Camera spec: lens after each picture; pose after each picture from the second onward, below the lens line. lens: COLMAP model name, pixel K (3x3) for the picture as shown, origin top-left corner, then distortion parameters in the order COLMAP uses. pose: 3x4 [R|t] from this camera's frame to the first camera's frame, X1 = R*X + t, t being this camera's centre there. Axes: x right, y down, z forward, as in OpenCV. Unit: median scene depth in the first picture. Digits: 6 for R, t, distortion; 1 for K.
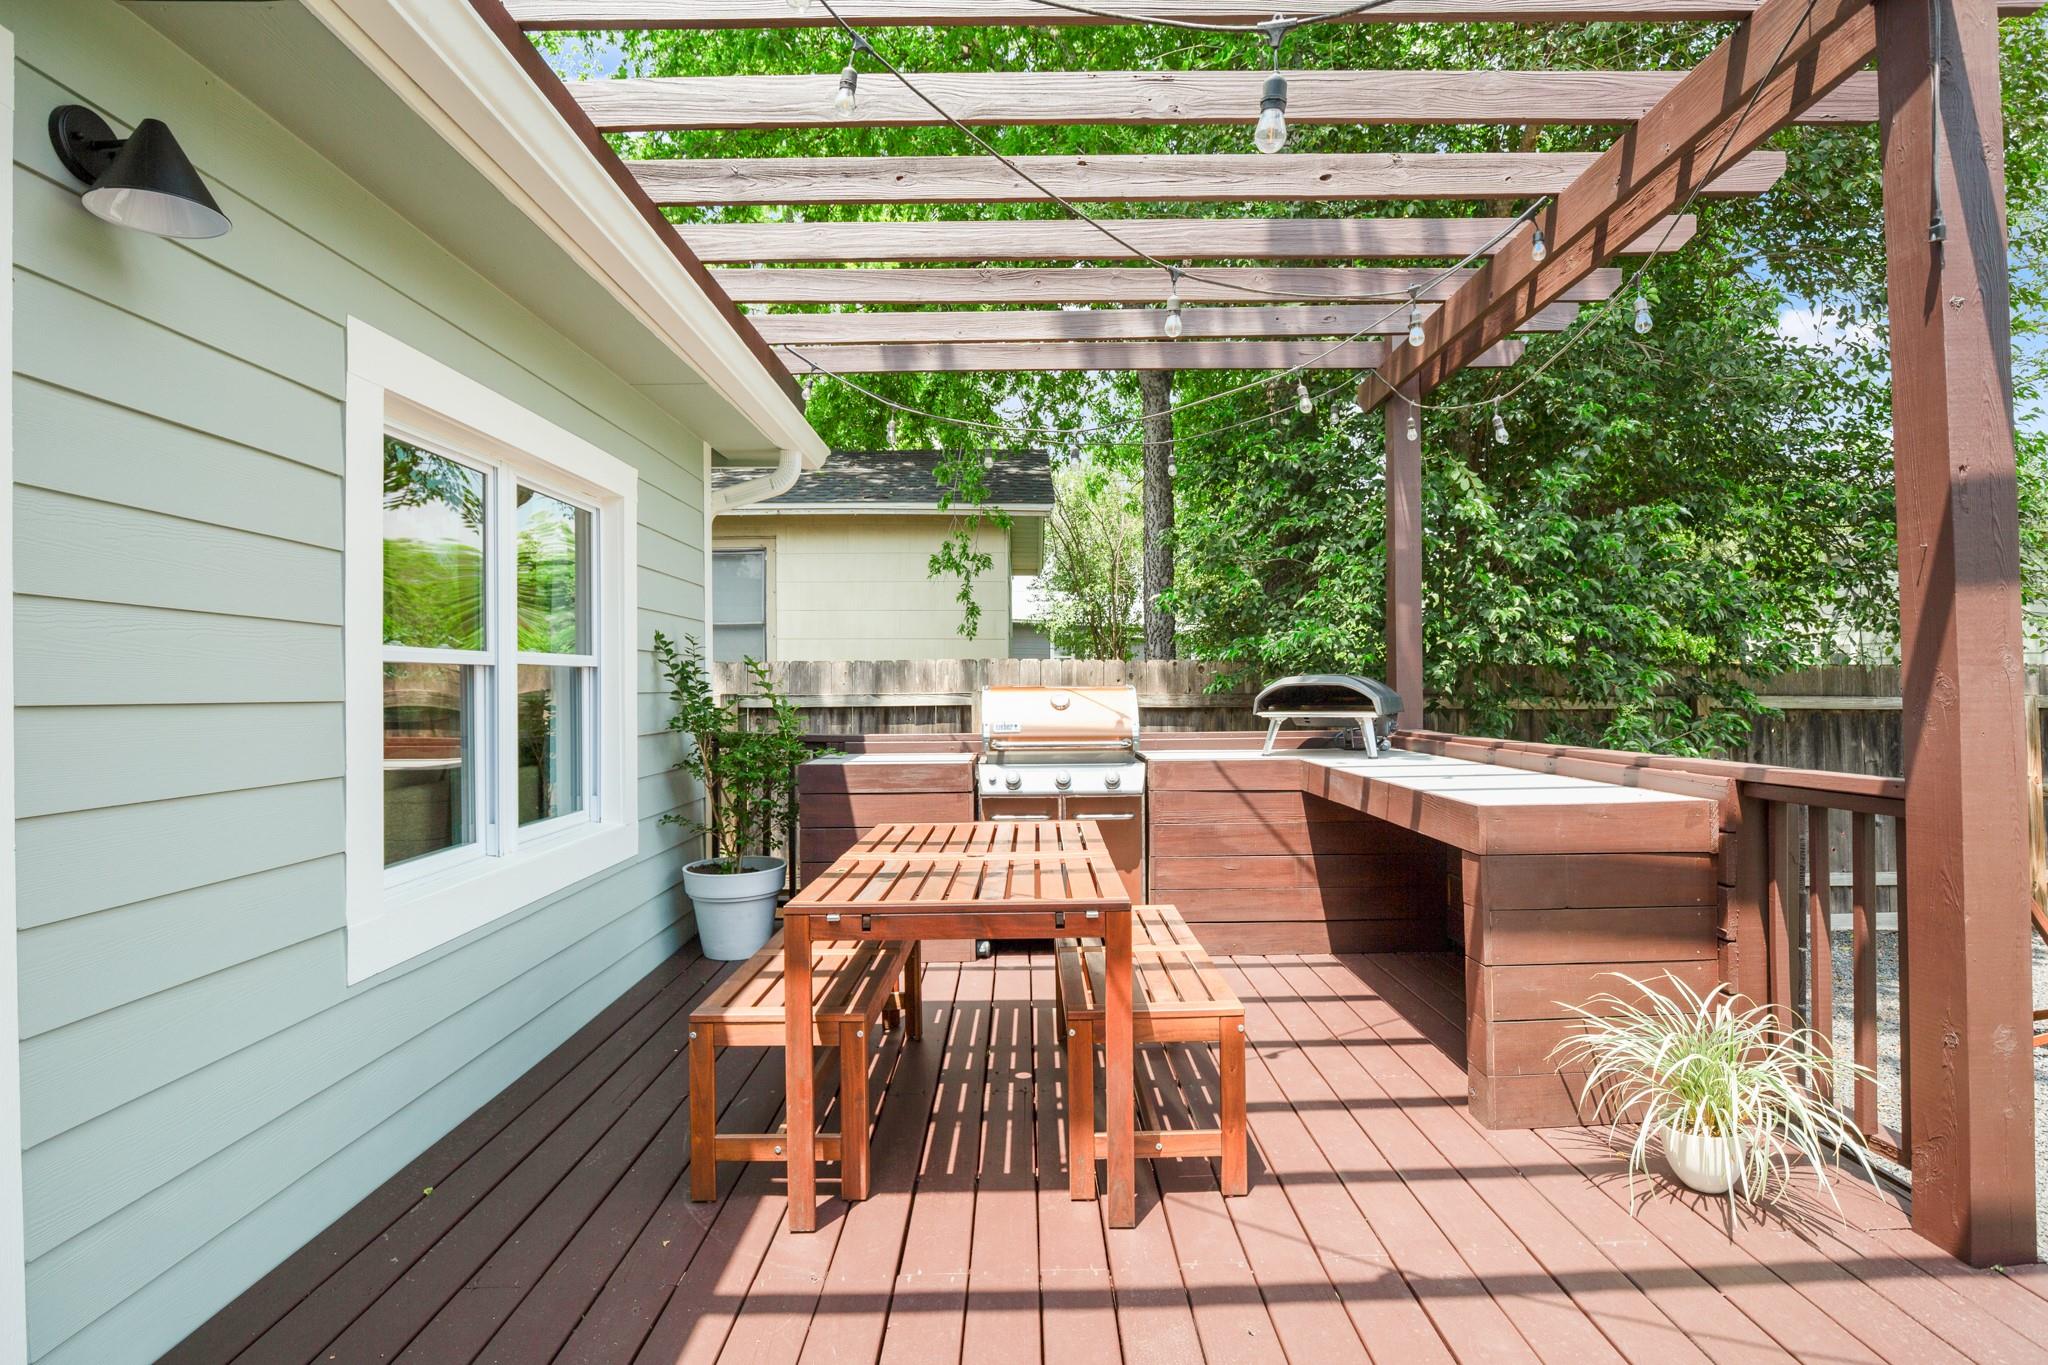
lens RADIAL K [[1033.5, 0, 1024.0], [0, 1033.5, 682.5], [0, 0, 1]] dist [-0.029421, 0.009496]
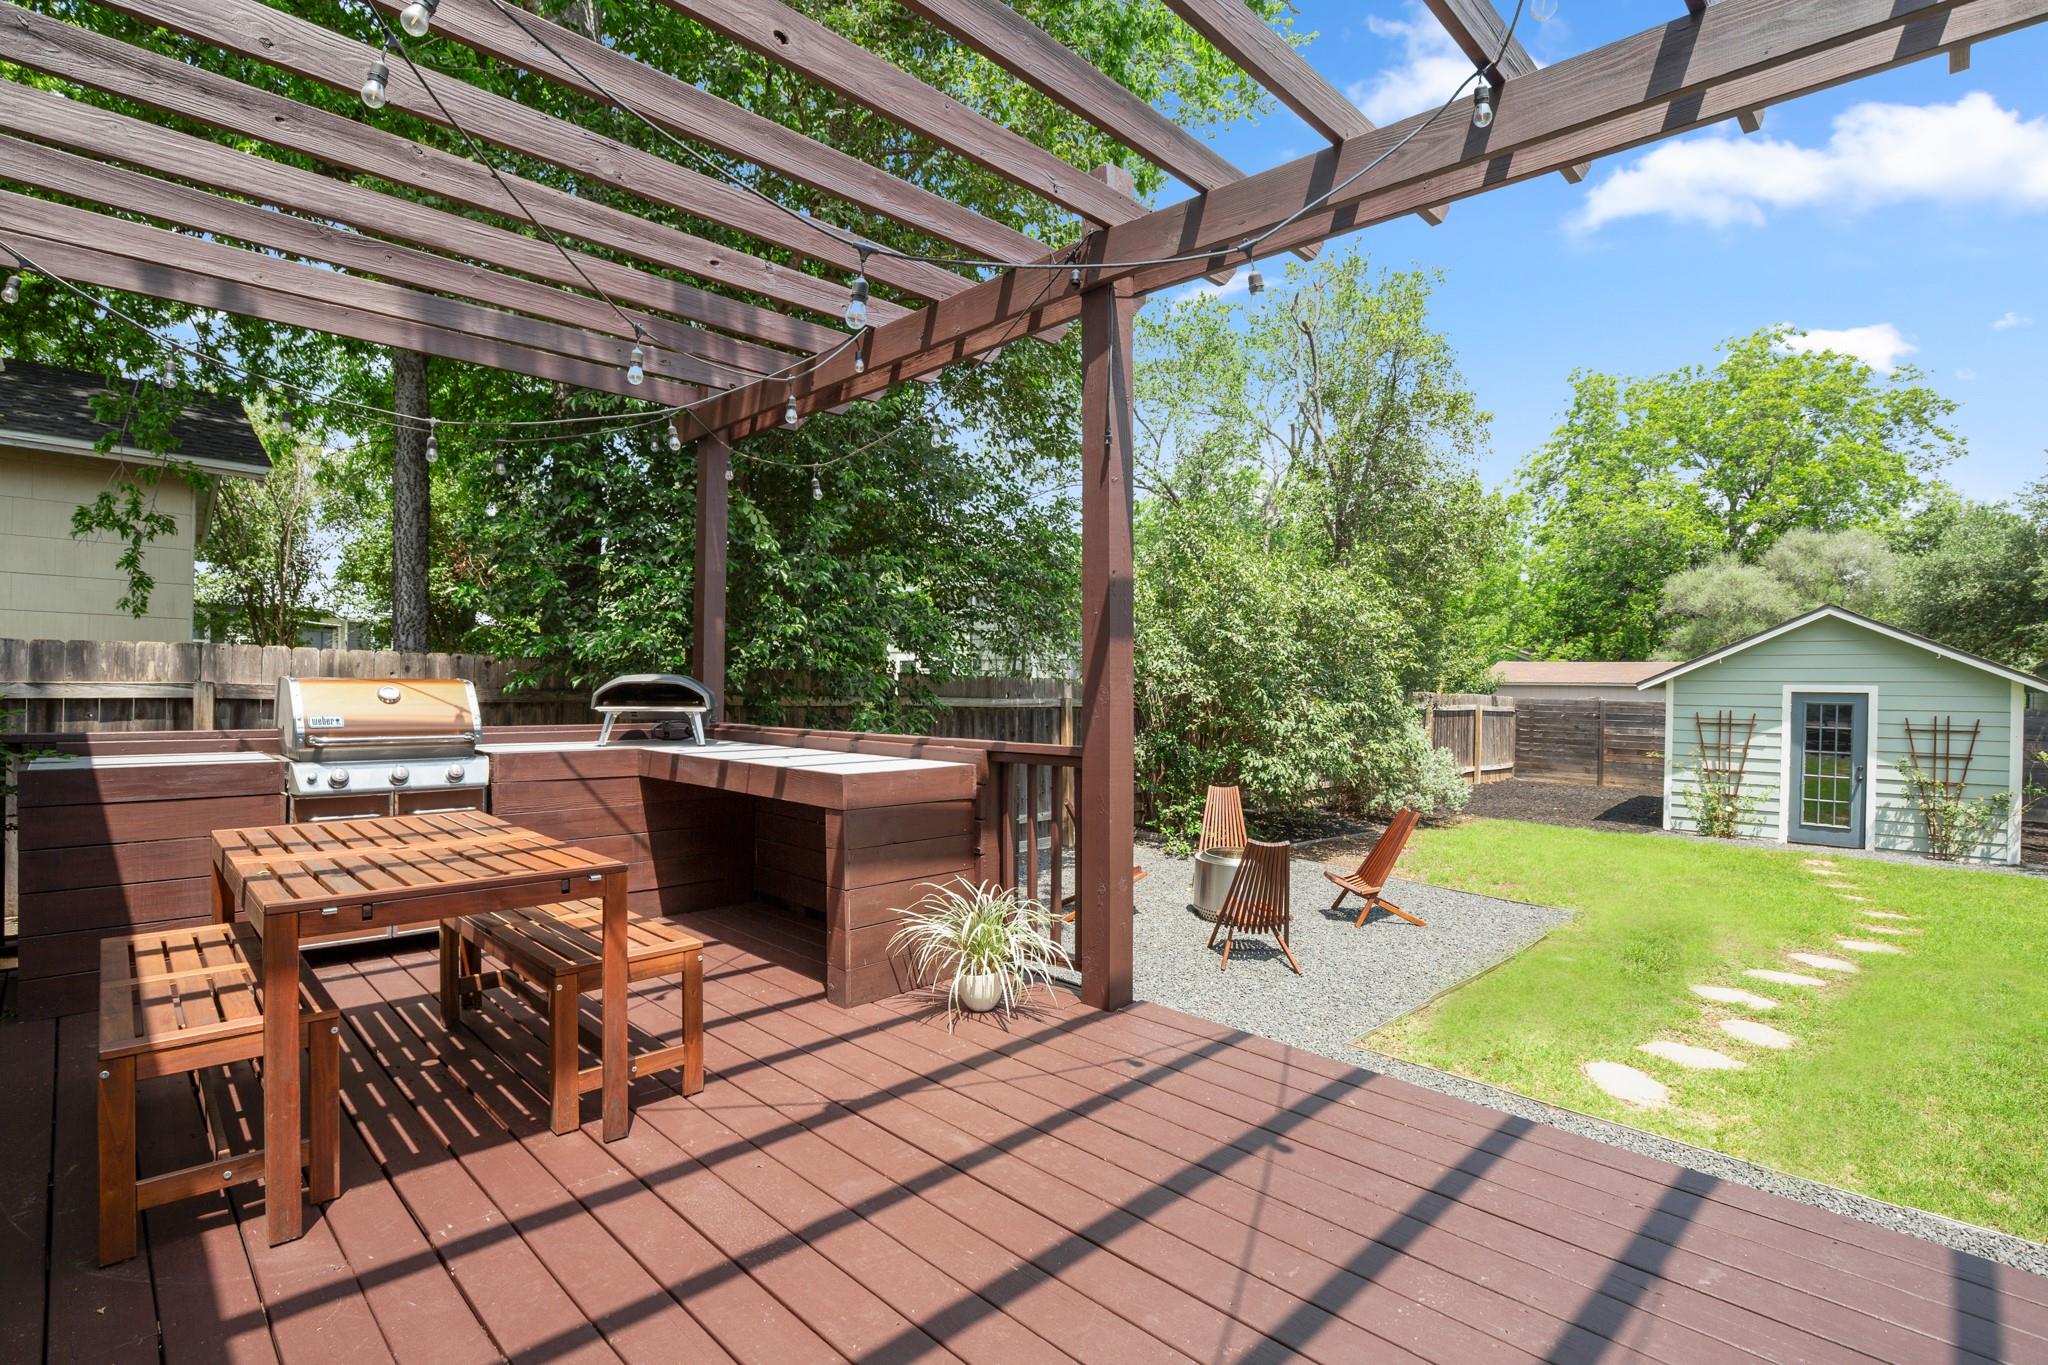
lens RADIAL K [[946.3, 0, 1041.8], [0, 946.3, 689.9], [0, 0, 1]] dist [-0.019677, 0.000525]
pose [[0.714770, 0.015576, 0.699186, -0.229549], [-0.021615, 0.999766, -0.000175, 0.001260], [-0.699025, -0.014988, 0.714940, -0.079017]]
